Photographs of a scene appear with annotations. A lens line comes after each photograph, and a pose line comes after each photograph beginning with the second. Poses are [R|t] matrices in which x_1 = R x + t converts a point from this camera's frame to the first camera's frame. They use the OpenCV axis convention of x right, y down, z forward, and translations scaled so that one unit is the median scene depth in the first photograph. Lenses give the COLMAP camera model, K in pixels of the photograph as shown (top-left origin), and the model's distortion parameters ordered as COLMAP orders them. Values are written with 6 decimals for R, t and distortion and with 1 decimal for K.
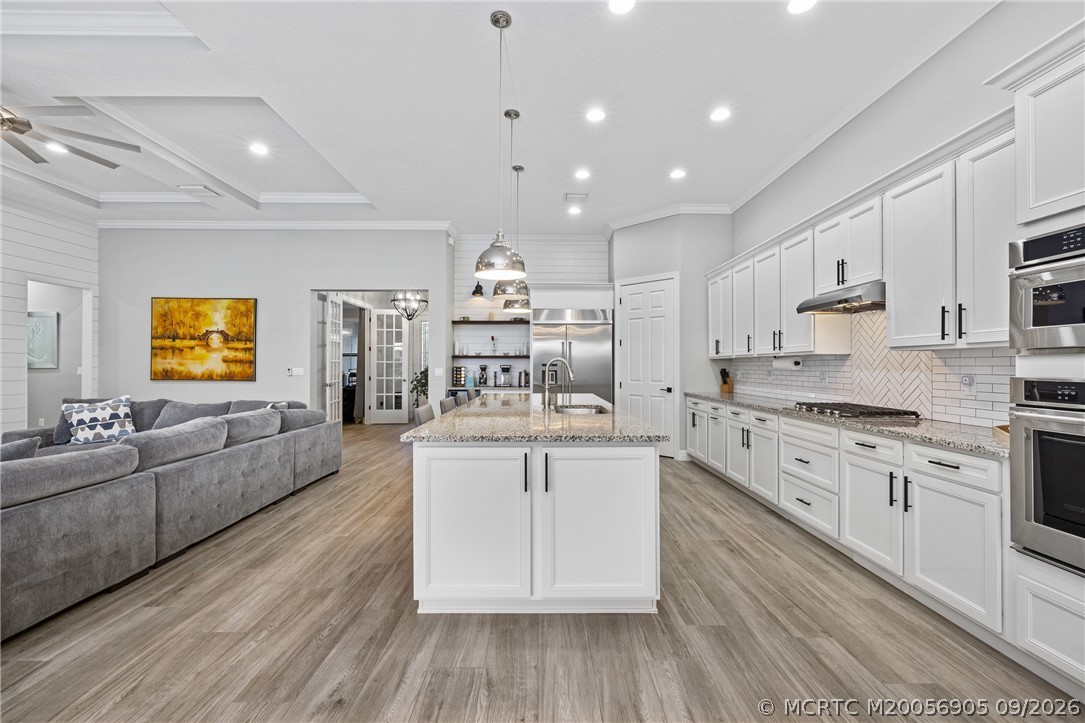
lens RADIAL K [[474.0, 0, 547.0], [0, 474.0, 362.4], [0, 0, 1]] dist [0.004490, -0.000089]
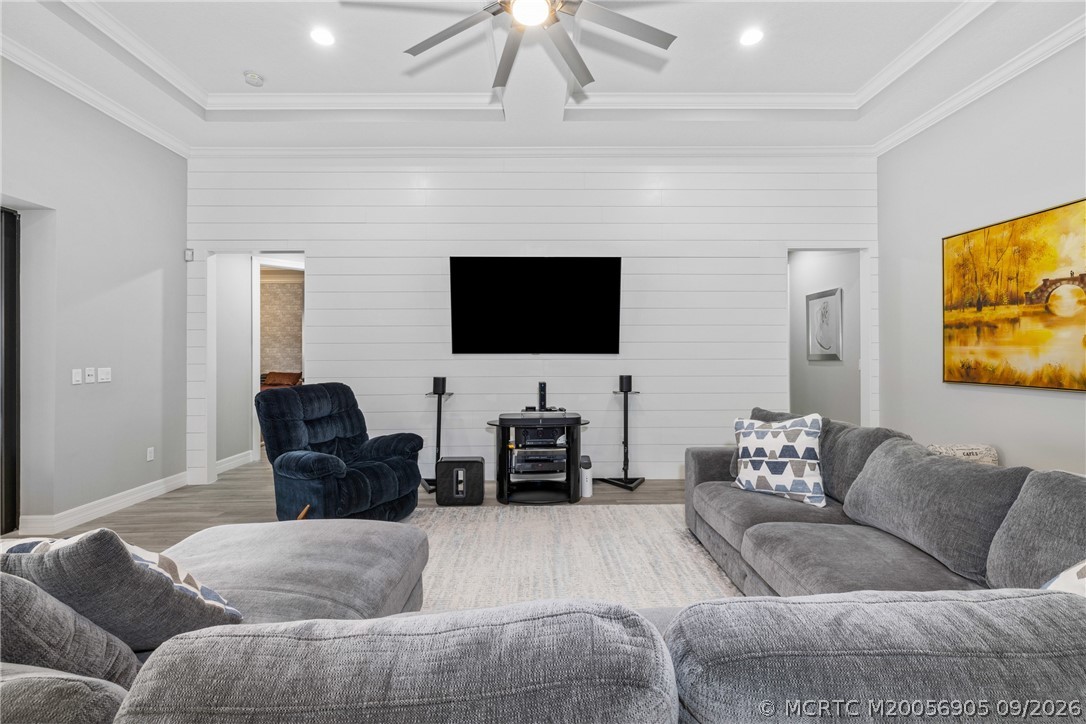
lens RADIAL K [[474.5, 0, 552.7], [0, 474.5, 354.0], [0, 0, 1]] dist [0.004490, -0.000089]
pose [[0.018735, -0.006694, -0.999802, -0.265951], [0.010188, 0.999927, -0.006504, 0.002013], [0.999773, -0.010065, 0.018802, 0.516082]]
